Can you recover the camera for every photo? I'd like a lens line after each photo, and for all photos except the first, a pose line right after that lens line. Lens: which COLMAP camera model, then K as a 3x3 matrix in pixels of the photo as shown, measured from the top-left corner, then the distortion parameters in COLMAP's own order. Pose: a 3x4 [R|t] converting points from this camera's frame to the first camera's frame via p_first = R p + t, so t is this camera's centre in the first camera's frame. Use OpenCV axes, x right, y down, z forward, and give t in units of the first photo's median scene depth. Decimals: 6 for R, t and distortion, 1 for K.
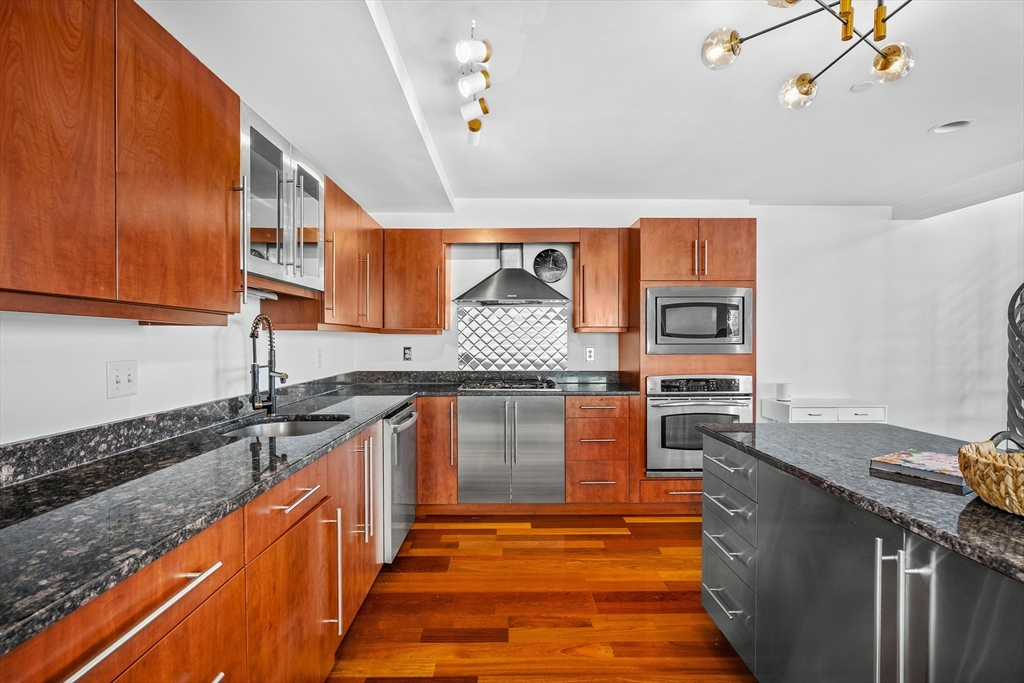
lens RADIAL K [[475.5, 0, 512.0], [0, 475.5, 341.5], [0, 0, 1]] dist [-0.004500, 0.001178]
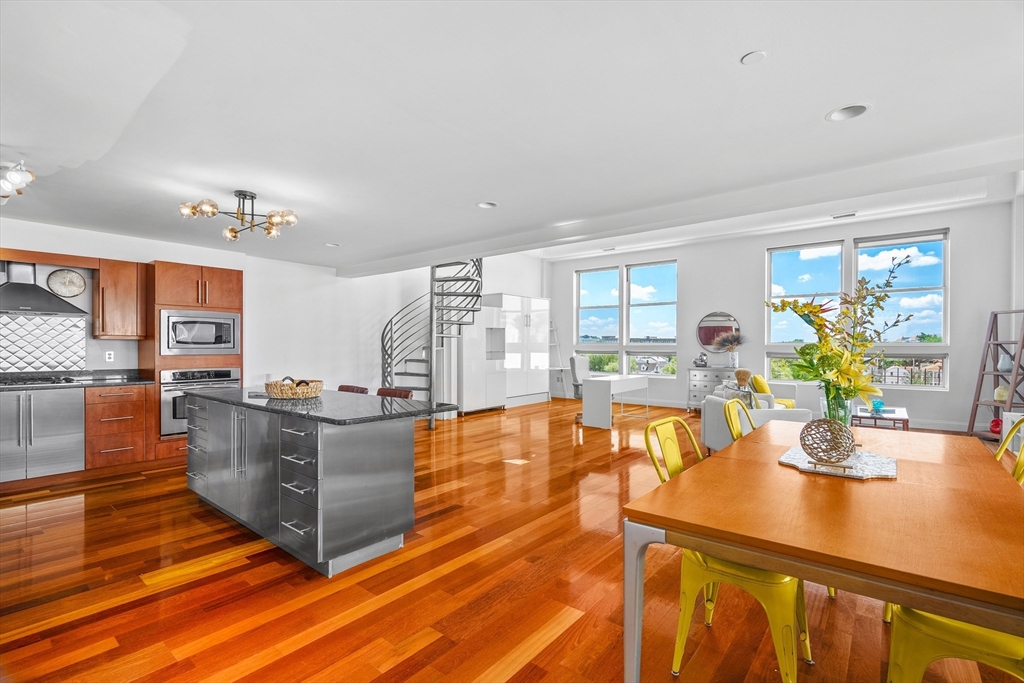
lens RADIAL K [[466.0, 0, 510.1], [0, 466.0, 349.3], [0, 0, 1]] dist [-0.003110, -0.000555]
pose [[0.638829, -0.000776, 0.769348, -0.121804], [-0.003512, 0.999986, 0.003924, -0.000614], [-0.769341, -0.005208, 0.638818, -0.699821]]
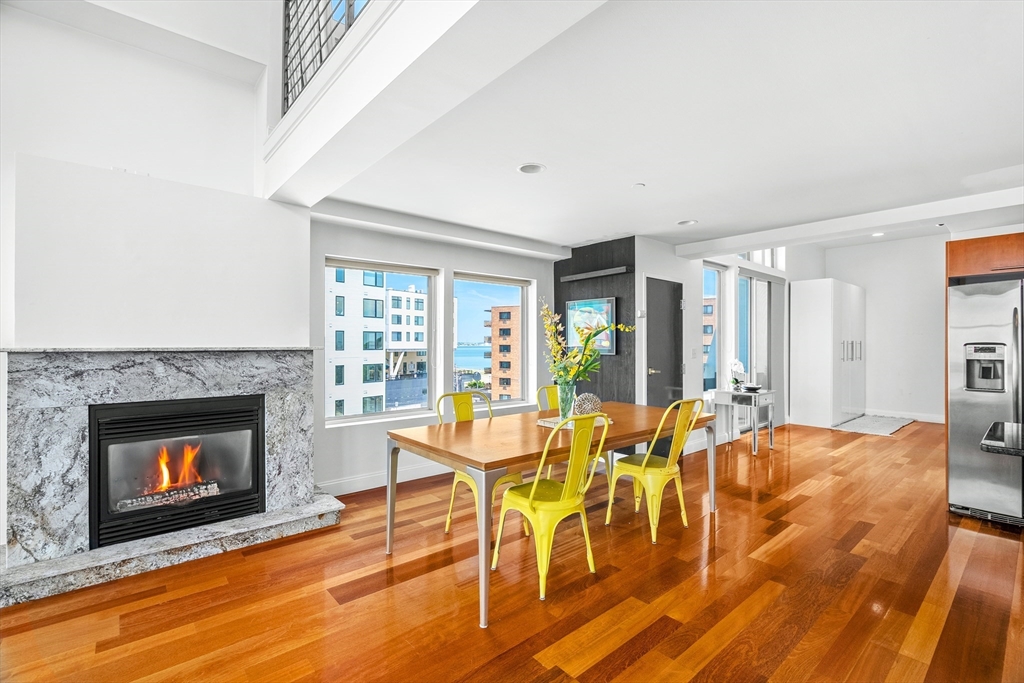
lens RADIAL K [[461.3, 0, 507.9], [0, 461.3, 341.3], [0, 0, 1]] dist [-0.002406, -0.000117]
pose [[-0.763584, -0.001430, -0.645706, 1.302031], [0.001089, 0.999993, -0.003502, -0.019829], [0.645707, -0.003377, -0.763578, -0.017360]]
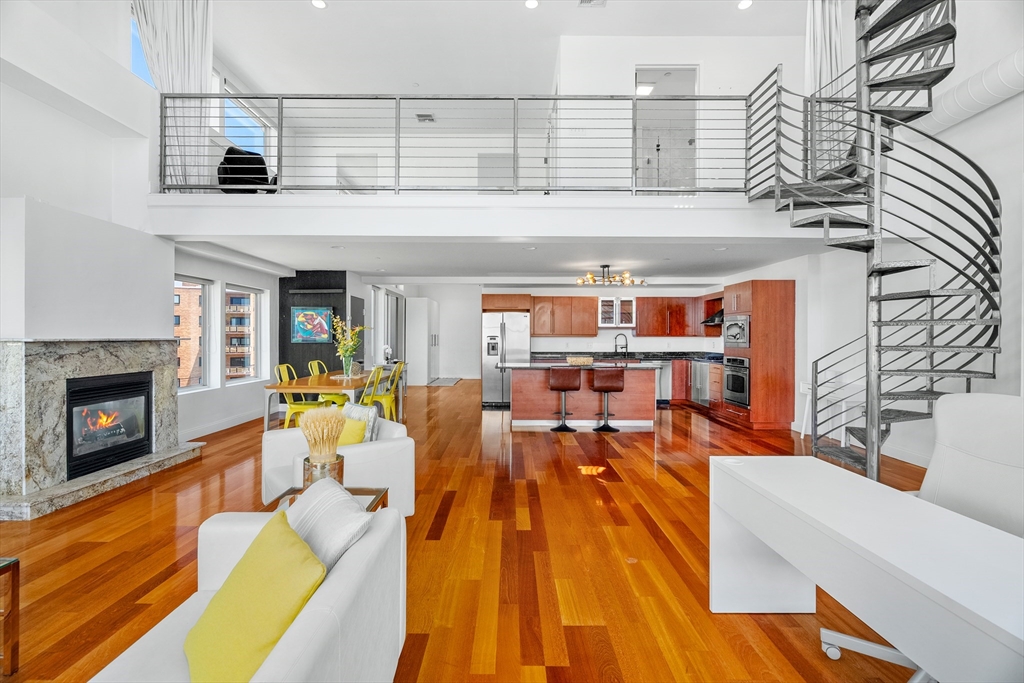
lens RADIAL K [[461.3, 0, 507.9], [0, 461.3, 341.3], [0, 0, 1]] dist [-0.002406, -0.000117]
pose [[-0.010709, 0.013184, -0.999856, 2.404689], [-0.003370, 0.999907, 0.013221, -0.023926], [0.999937, 0.003511, -0.010663, -0.001517]]
